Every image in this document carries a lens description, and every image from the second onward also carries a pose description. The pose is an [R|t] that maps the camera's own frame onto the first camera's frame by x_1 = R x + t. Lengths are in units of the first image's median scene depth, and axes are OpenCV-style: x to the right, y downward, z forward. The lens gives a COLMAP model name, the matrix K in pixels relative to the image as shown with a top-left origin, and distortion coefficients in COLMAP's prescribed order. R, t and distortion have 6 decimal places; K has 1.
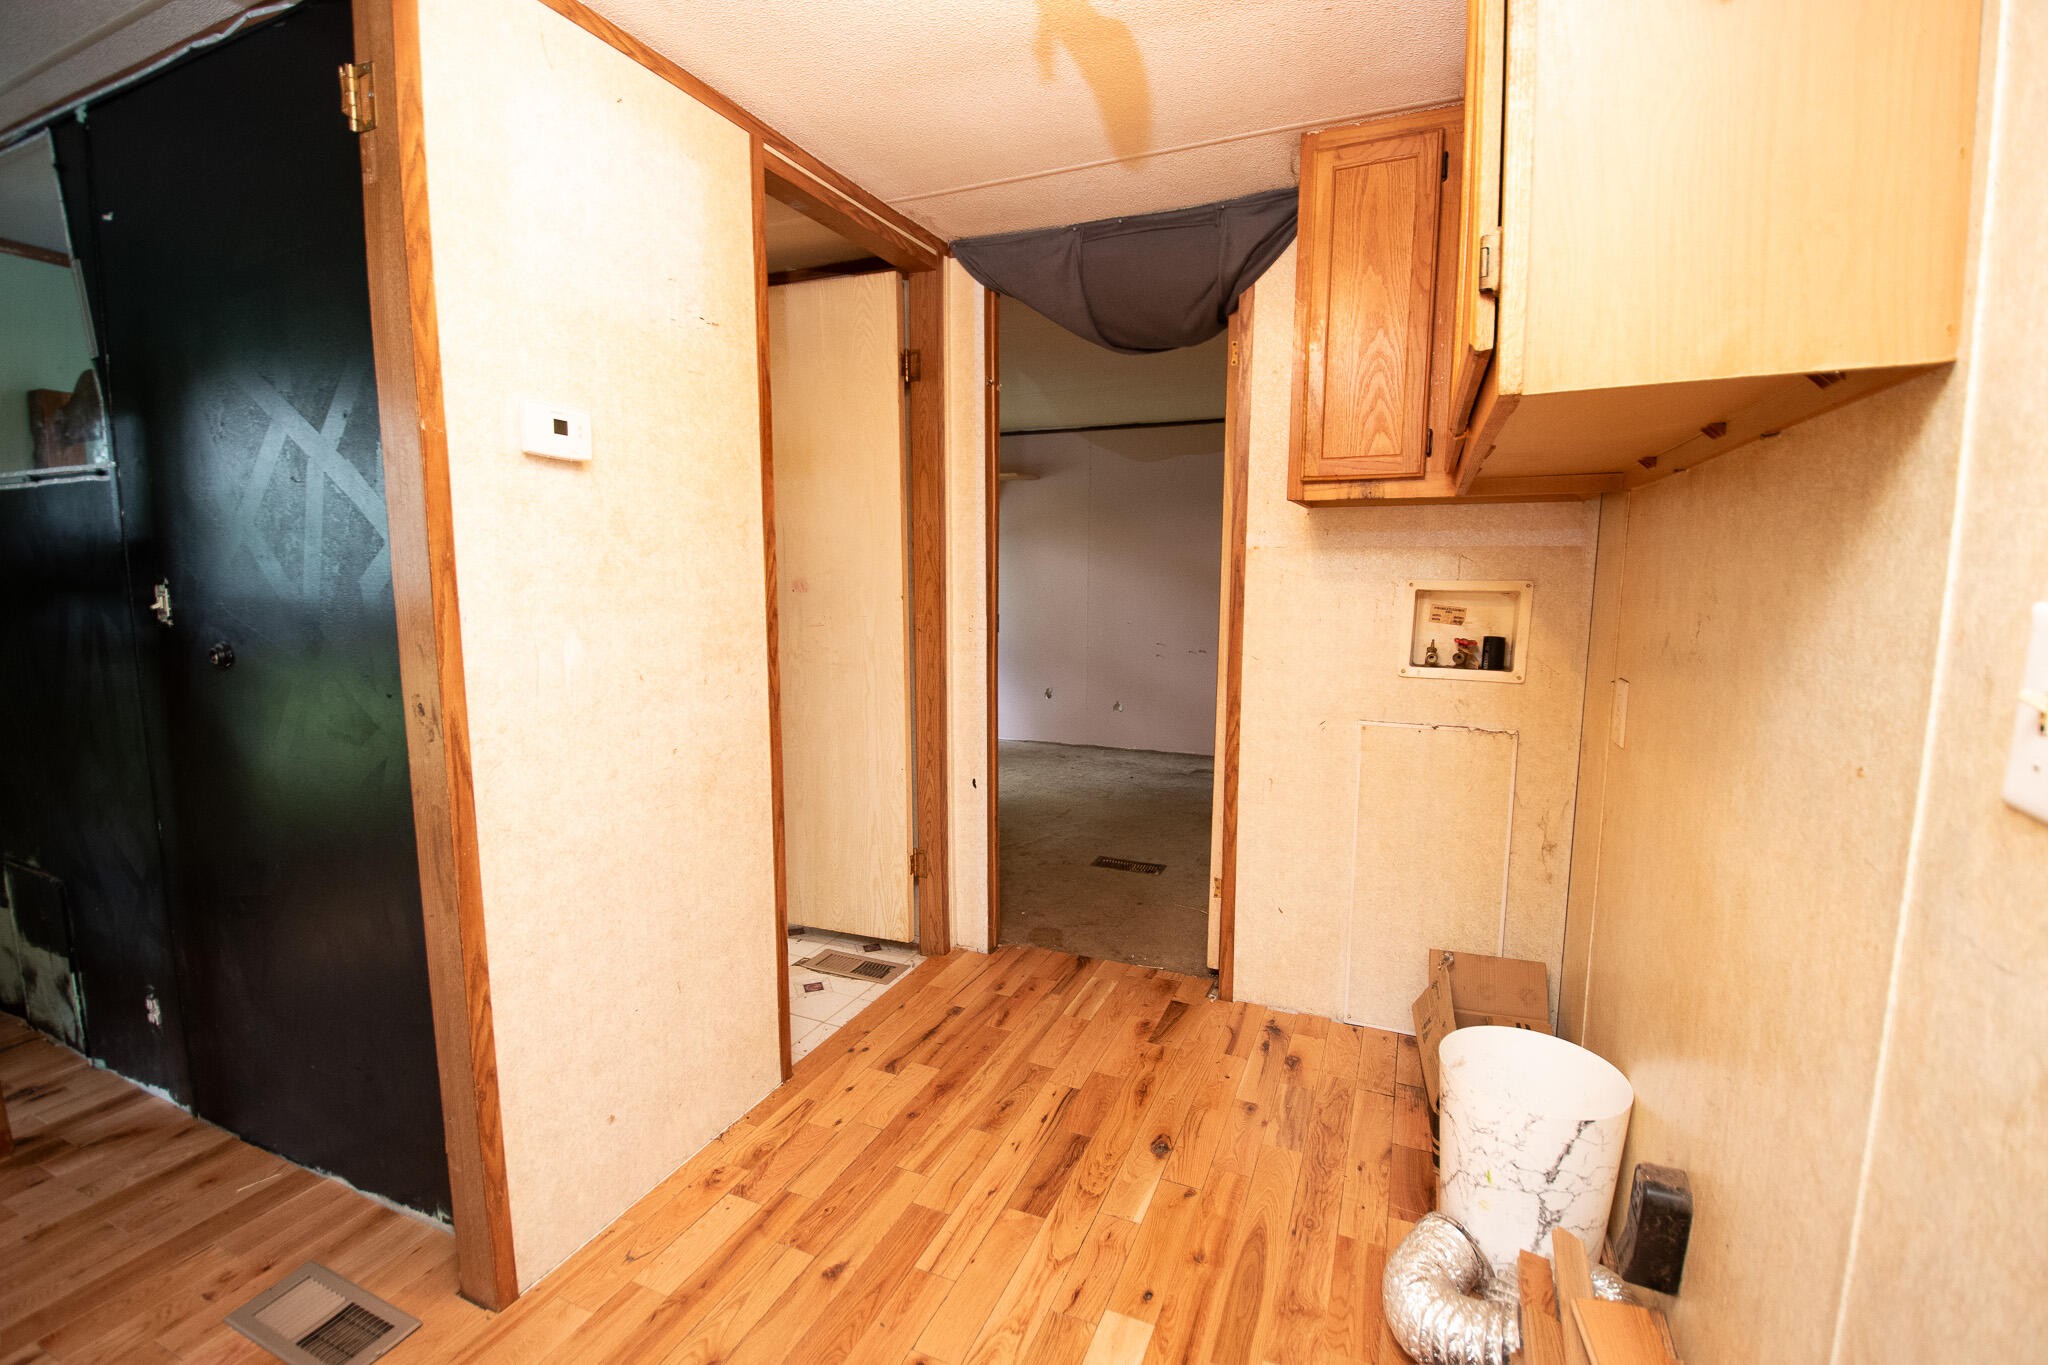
lens RADIAL K [[925.3, 0, 1030.3], [0, 925.3, 690.5], [0, 0, 1]] dist [0.016215, -0.023623]
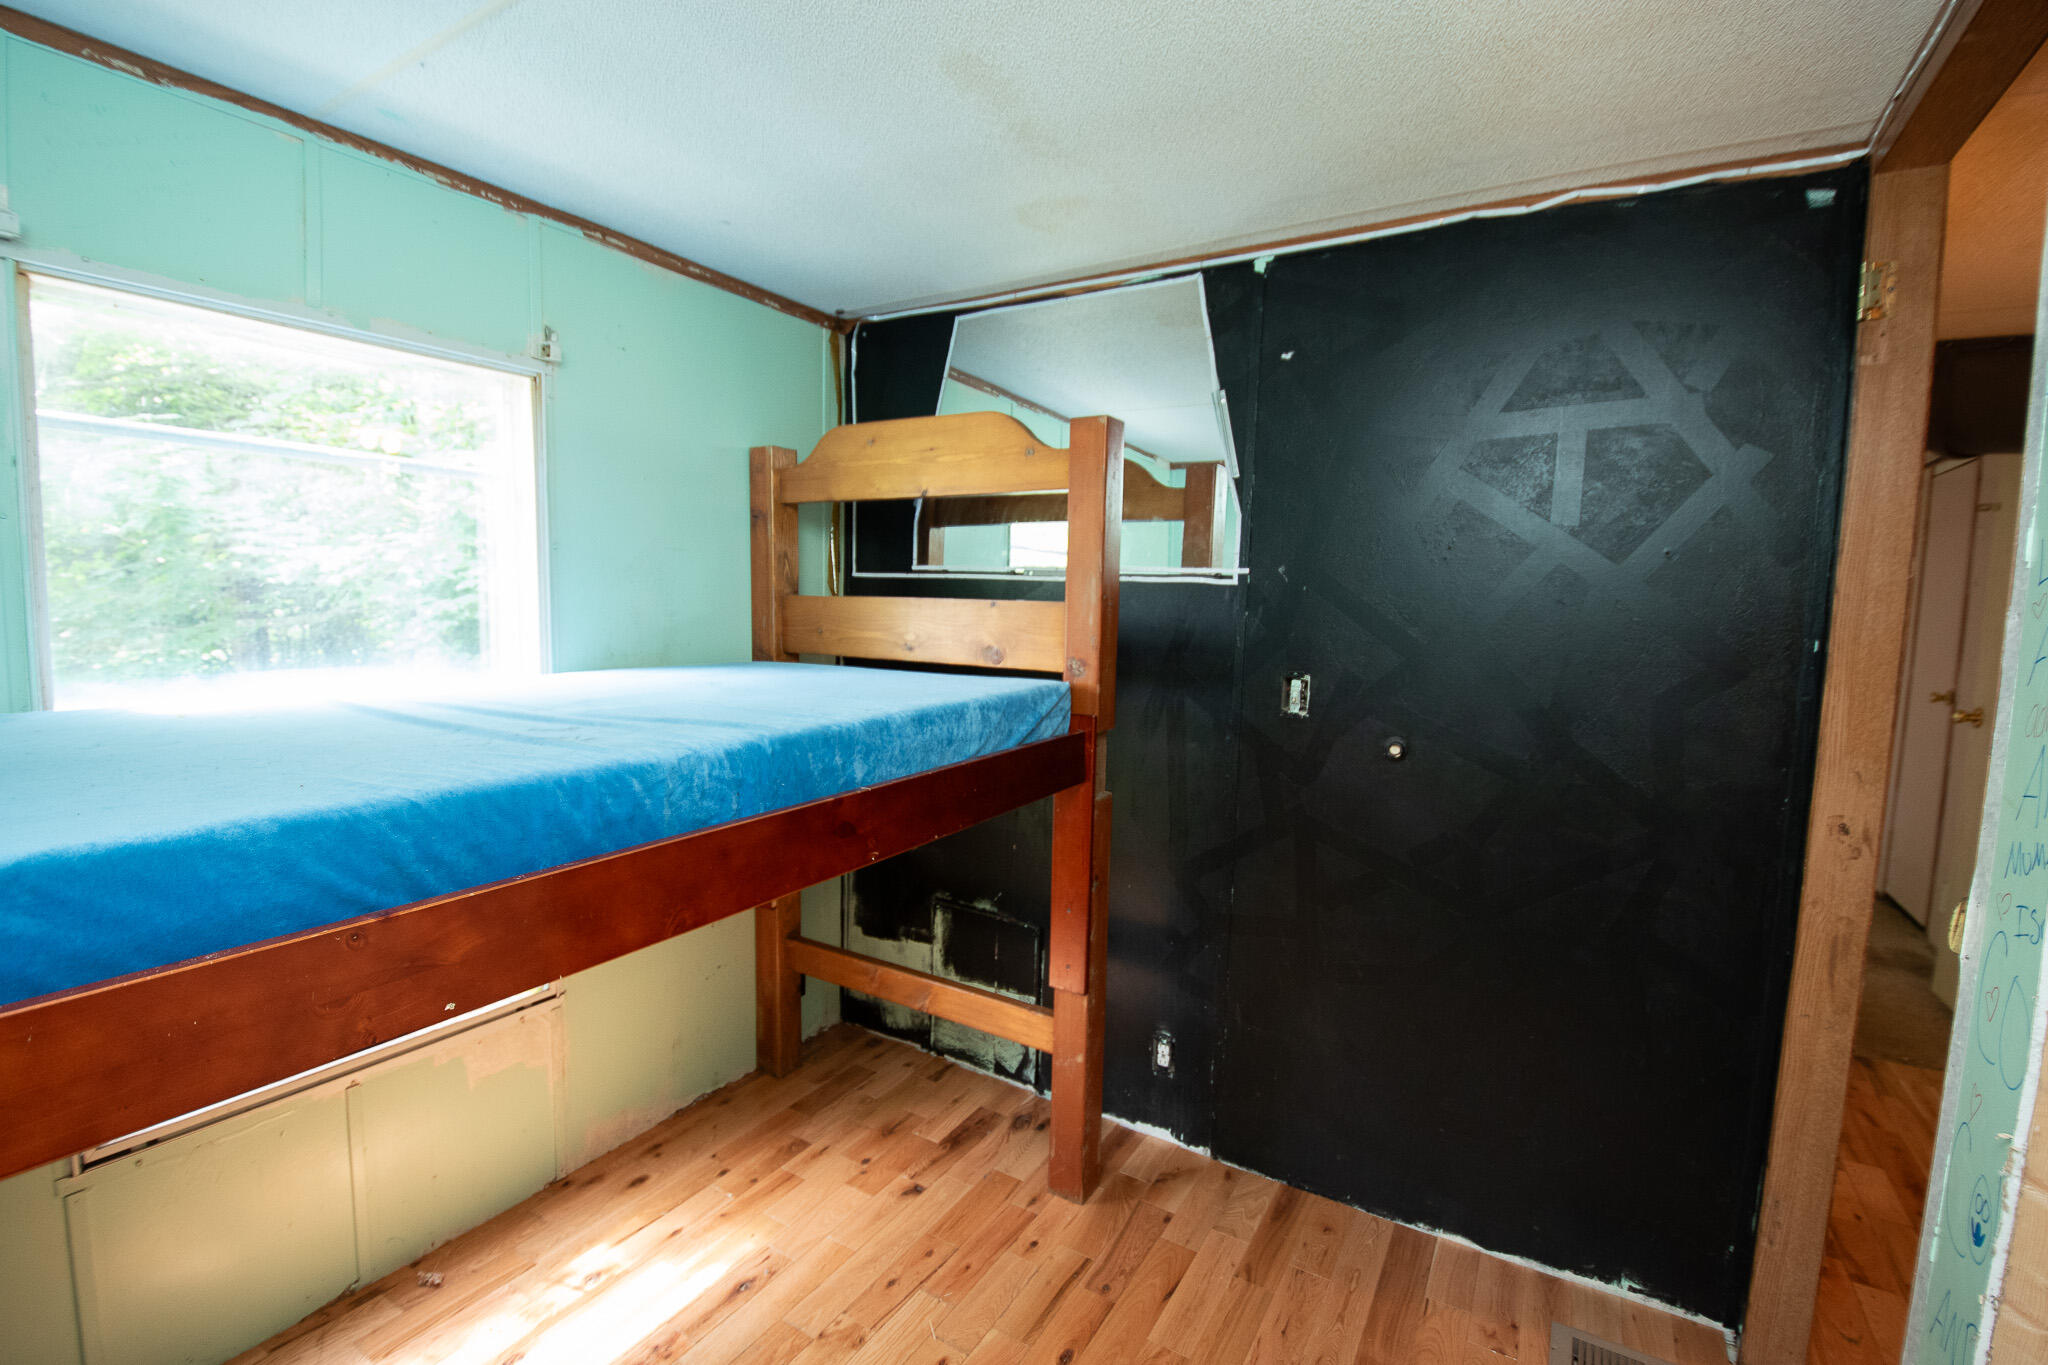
lens RADIAL K [[925.3, 0, 1030.3], [0, 925.3, 690.5], [0, 0, 1]] dist [0.016215, -0.023623]
pose [[0.990389, 0.040966, -0.132101, -1.123861], [-0.046464, 0.998166, -0.038811, -0.043034], [0.130269, 0.044576, 0.990476, -0.168448]]
